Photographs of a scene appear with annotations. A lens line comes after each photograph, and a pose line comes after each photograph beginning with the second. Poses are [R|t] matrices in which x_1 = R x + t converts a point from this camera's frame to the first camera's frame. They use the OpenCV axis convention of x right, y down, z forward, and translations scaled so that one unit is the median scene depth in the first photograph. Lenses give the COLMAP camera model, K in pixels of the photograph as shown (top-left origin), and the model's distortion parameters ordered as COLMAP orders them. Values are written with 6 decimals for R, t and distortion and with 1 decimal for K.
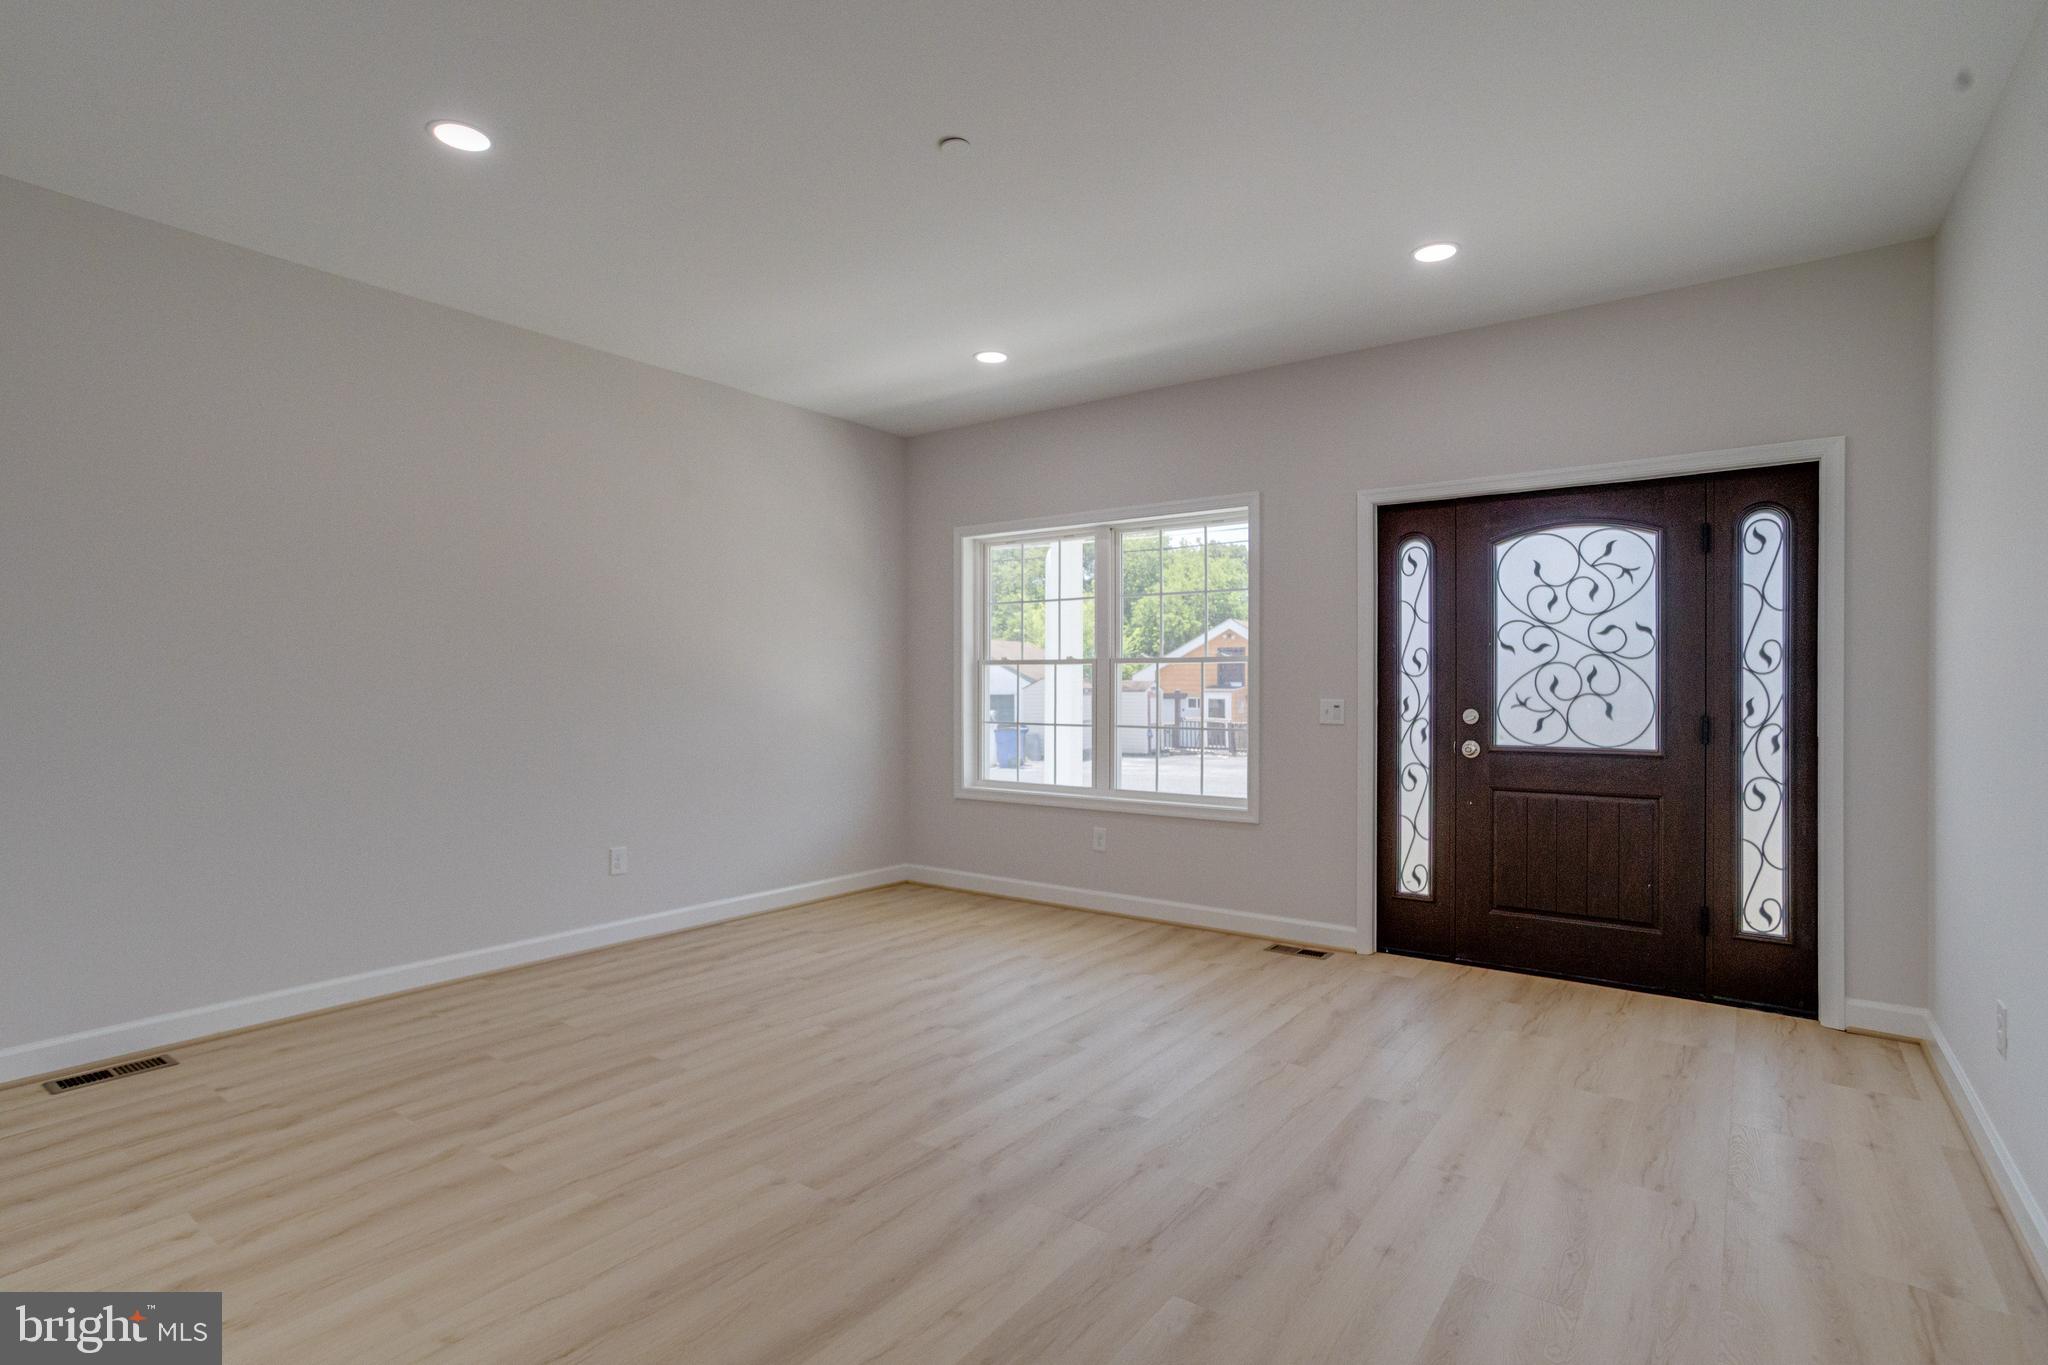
lens RADIAL K [[996.9, 0, 1012.4], [0, 996.9, 686.4], [0, 0, 1]] dist [-0.048847, 0.038293]
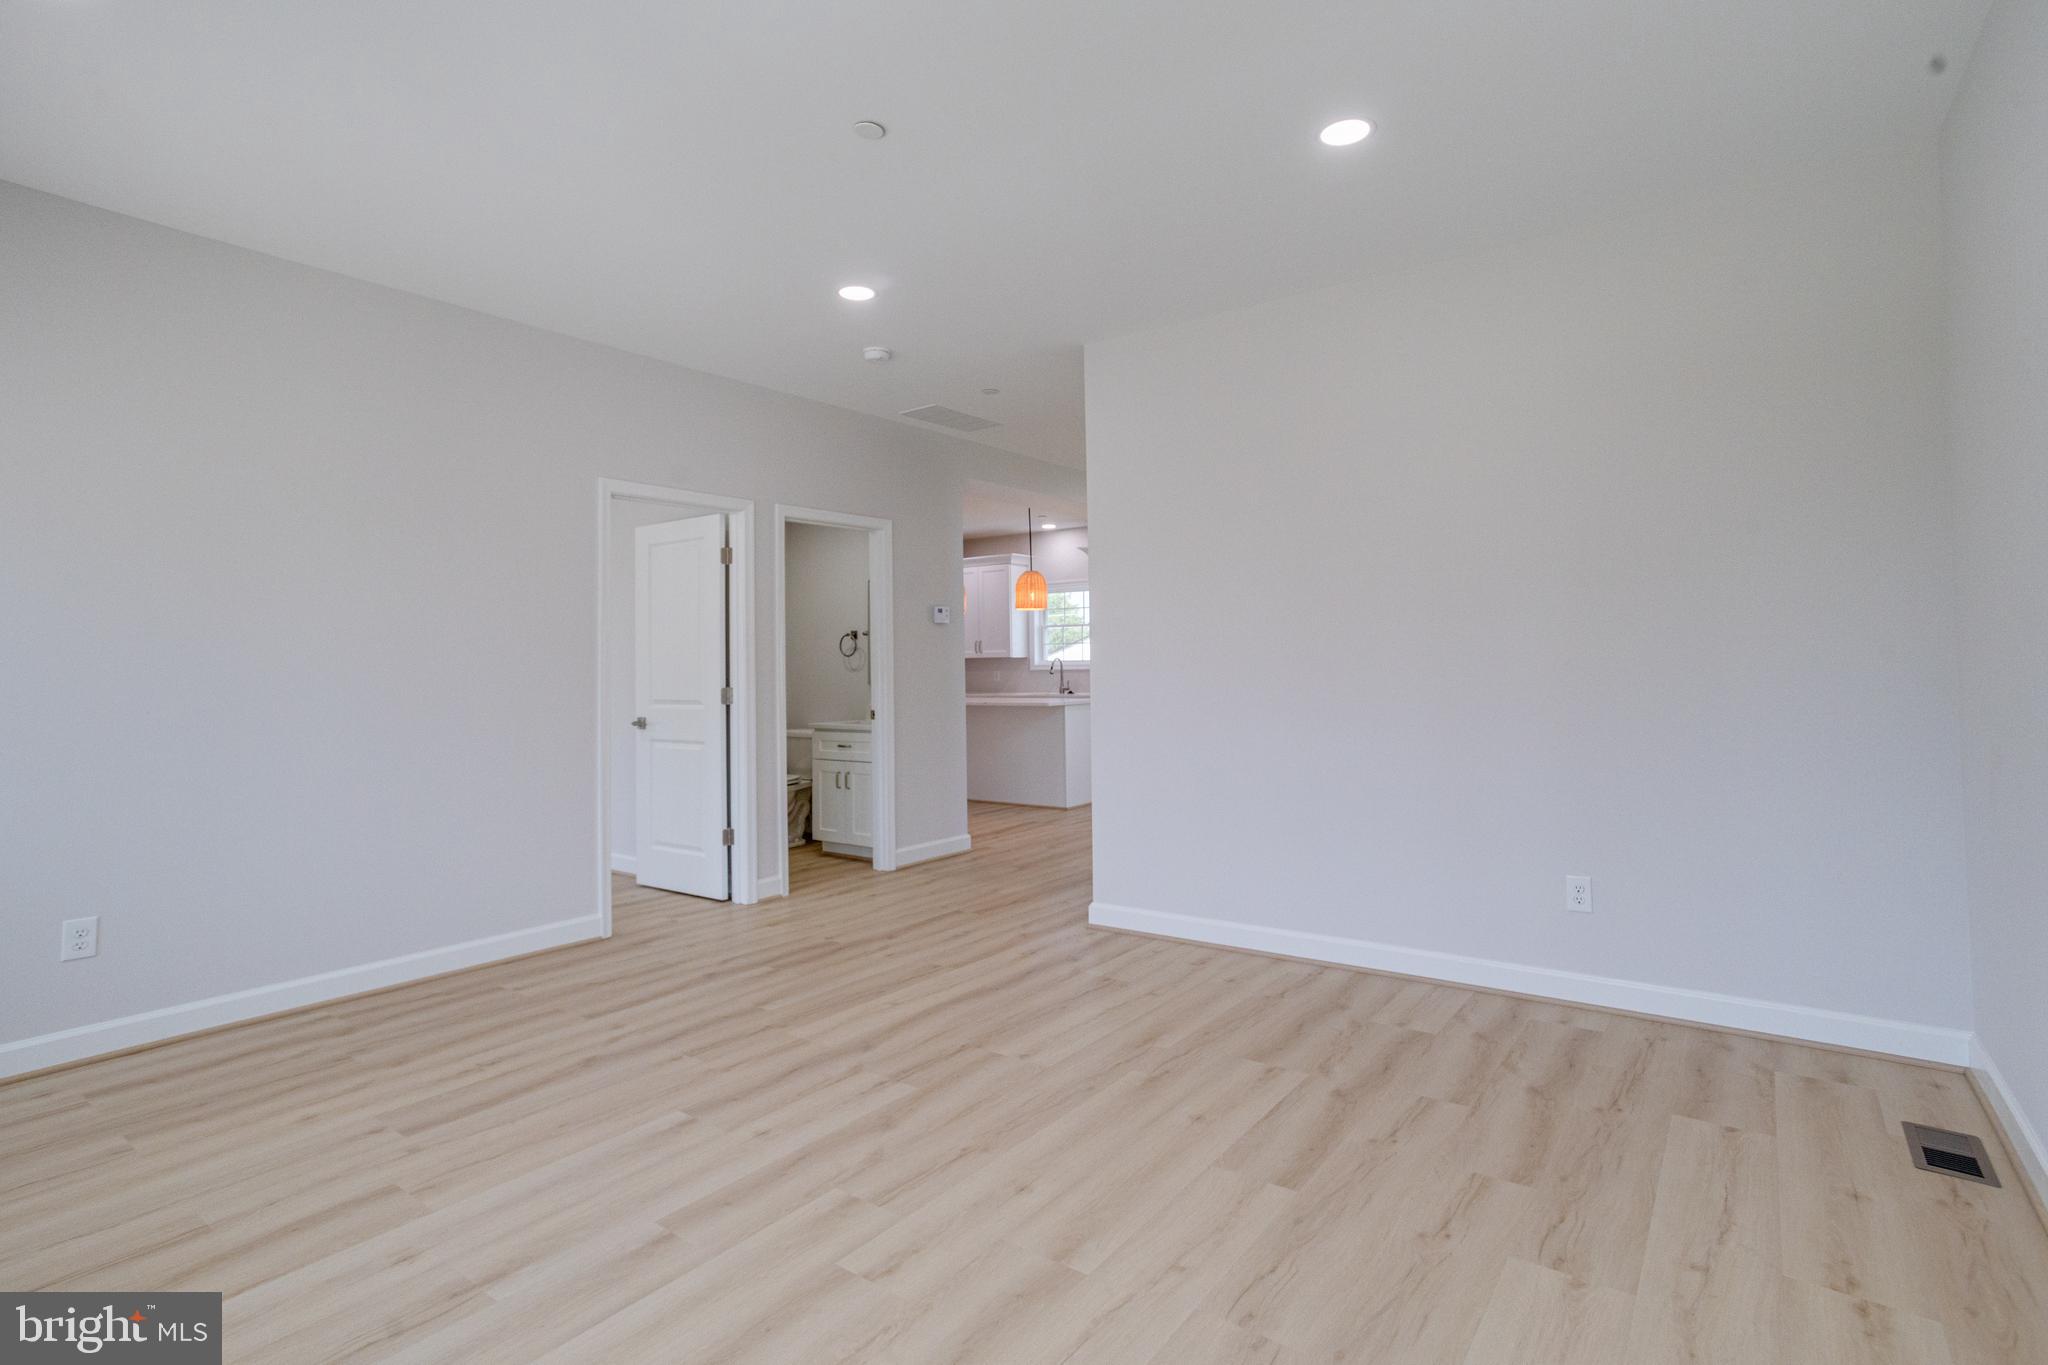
lens RADIAL K [[1018.0, 0, 1010.6], [0, 1018.0, 658.9], [0, 0, 1]] dist [-0.044480, 0.035908]
pose [[-0.999938, 0.010932, 0.002000, -0.137471], [0.010926, 0.999936, -0.002965, -0.002143], [-0.002033, -0.002943, -0.999994, 1.384026]]
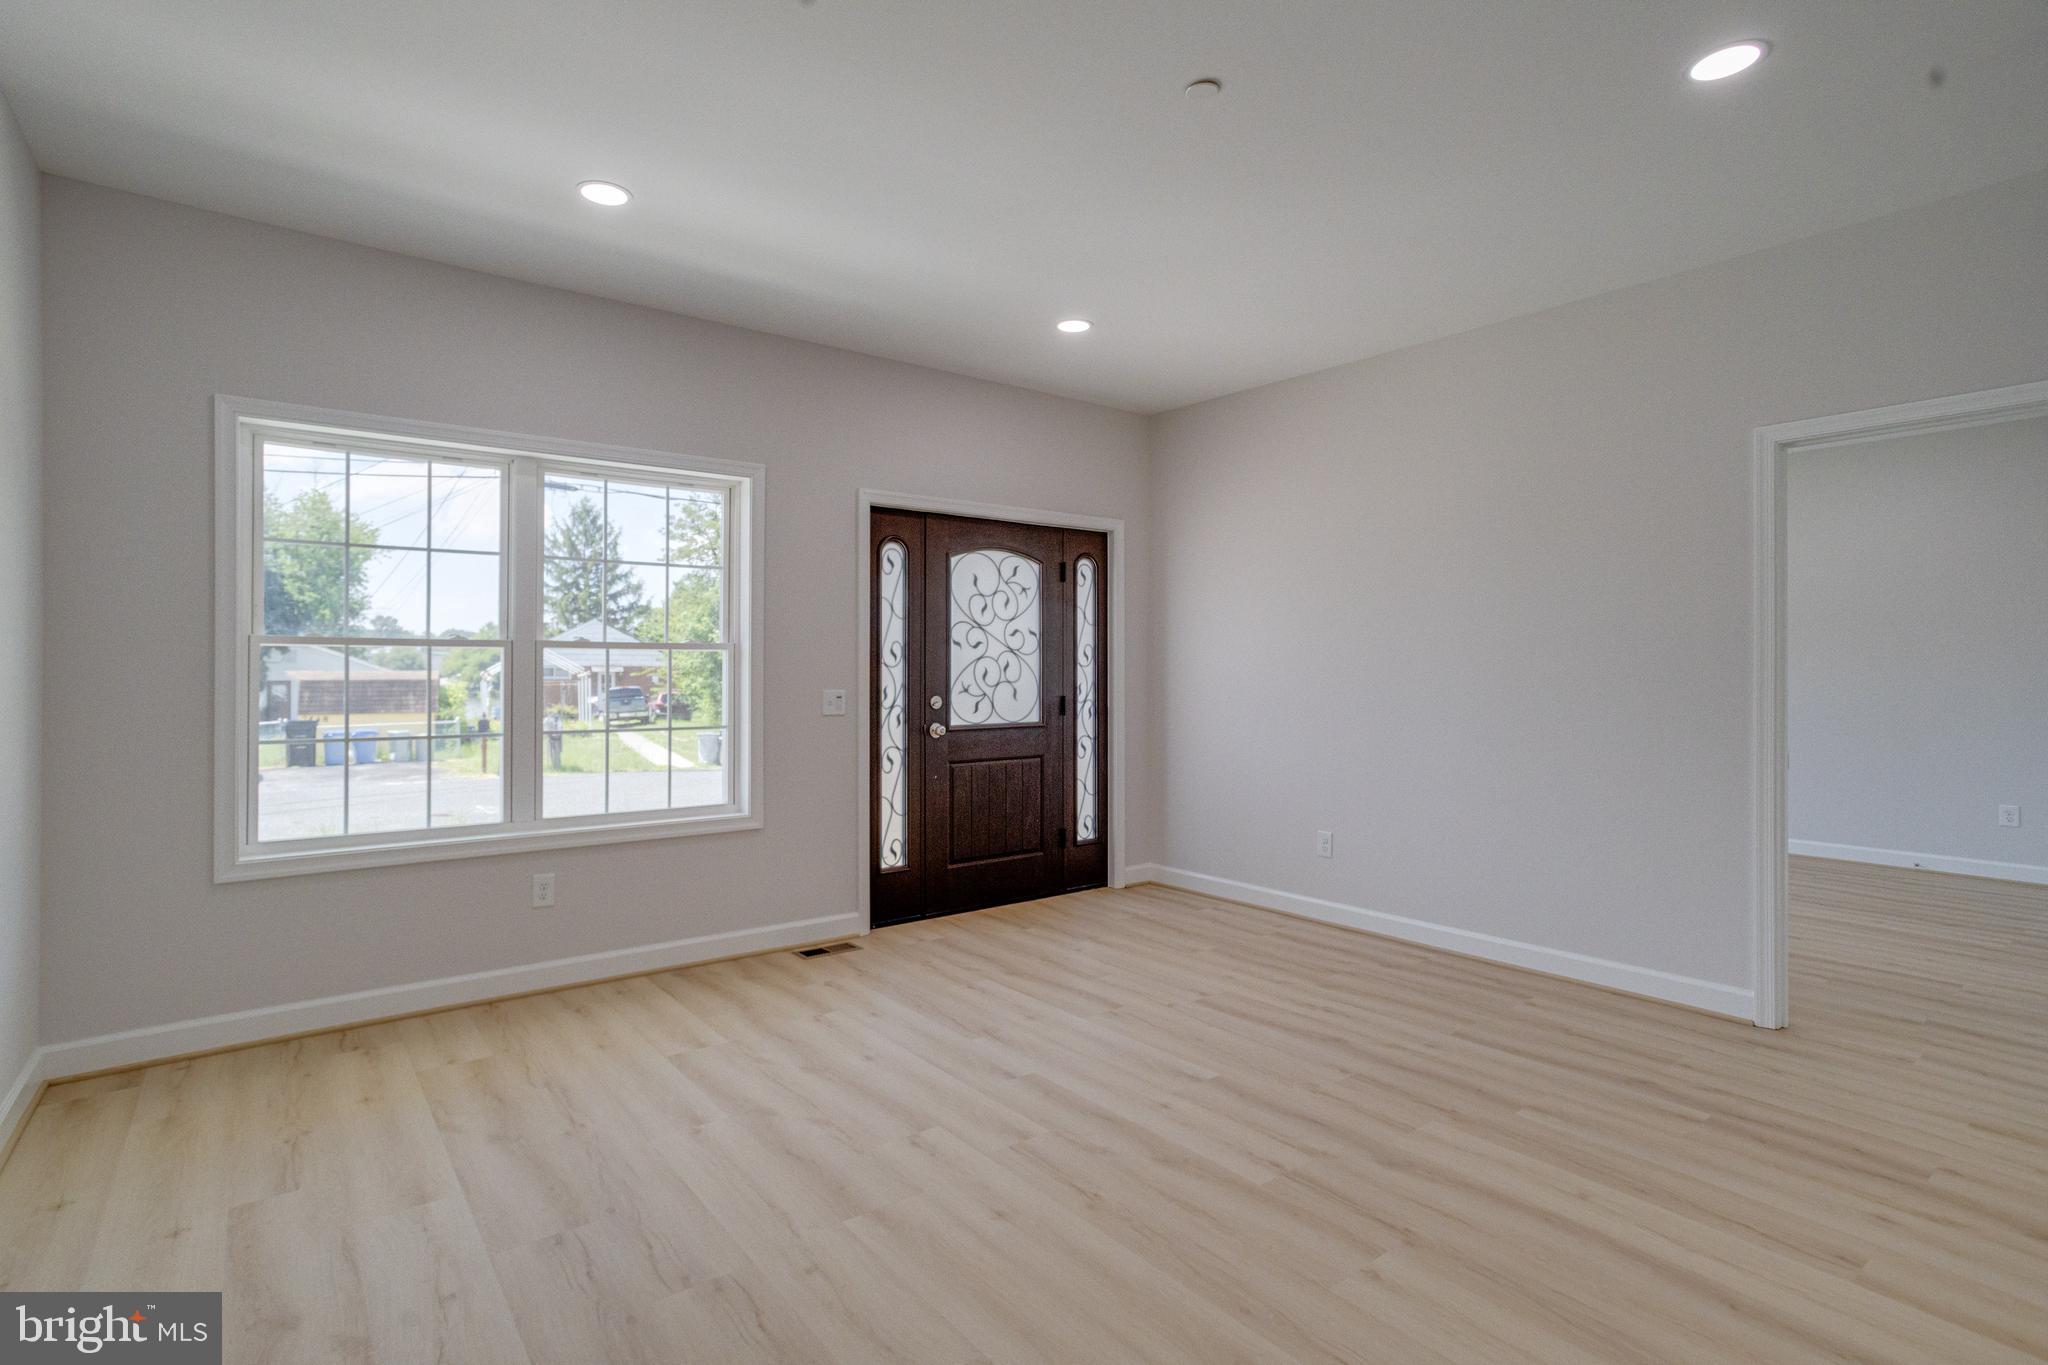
lens RADIAL K [[994.6, 0, 1002.3], [0, 994.6, 667.8], [0, 0, 1]] dist [-0.055113, 0.038182]
pose [[0.275752, 0.001209, 0.961228, -0.676841], [0.002276, 0.999996, -0.001910, -0.007950], [-0.961226, 0.002714, 0.275748, 0.644449]]
